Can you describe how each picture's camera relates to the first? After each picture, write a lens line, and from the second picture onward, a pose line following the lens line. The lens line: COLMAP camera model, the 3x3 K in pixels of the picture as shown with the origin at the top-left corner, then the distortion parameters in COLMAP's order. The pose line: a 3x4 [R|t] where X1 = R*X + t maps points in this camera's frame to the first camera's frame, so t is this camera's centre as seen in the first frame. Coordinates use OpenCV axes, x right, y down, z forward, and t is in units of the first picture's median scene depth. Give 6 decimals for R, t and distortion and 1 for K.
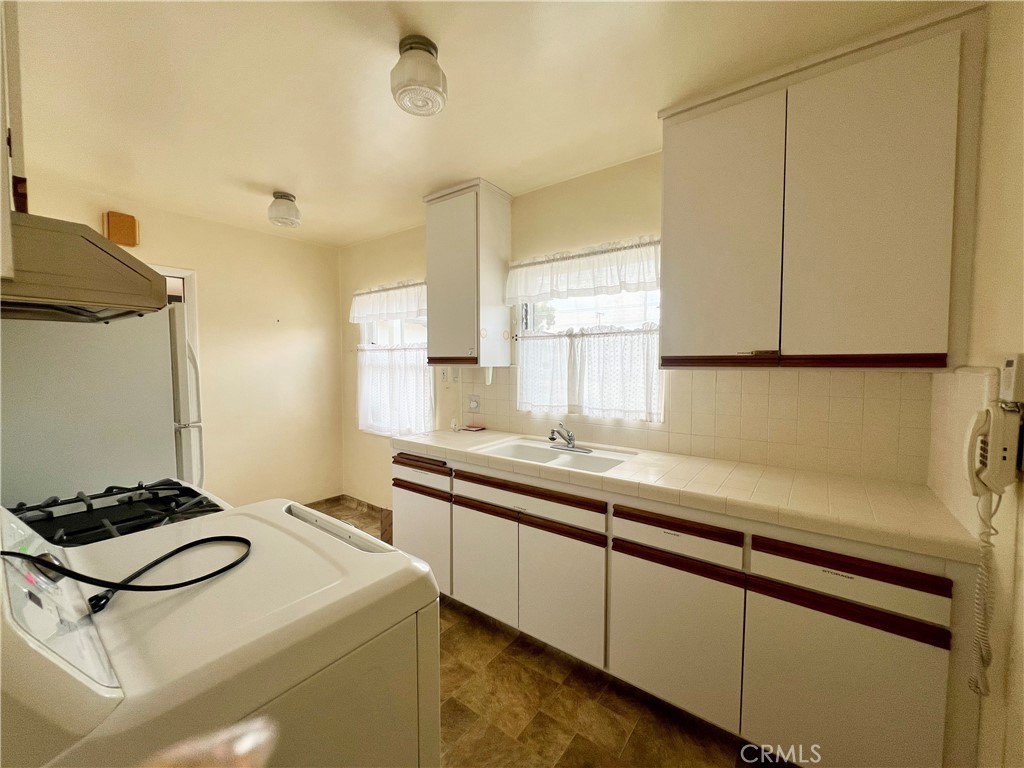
lens RADIAL K [[408.7, 0, 512.0], [0, 408.7, 384.0], [0, 0, 1]] dist [-0.000875, 0.000519]
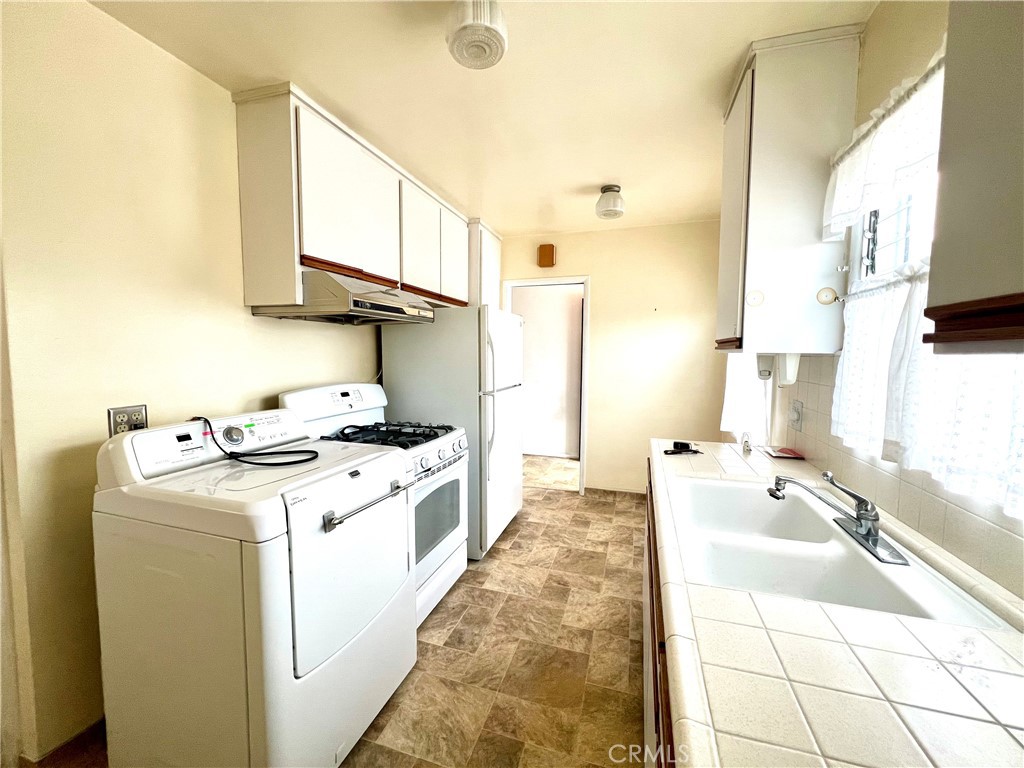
lens RADIAL K [[408.7, 0, 512.0], [0, 408.7, 384.0], [0, 0, 1]] dist [-0.000875, 0.000519]
pose [[0.336997, 0.071535, -0.938784, 0.386217], [-0.057474, 0.996813, 0.055326, -0.008178], [0.939750, 0.035311, 0.340034, 0.445907]]
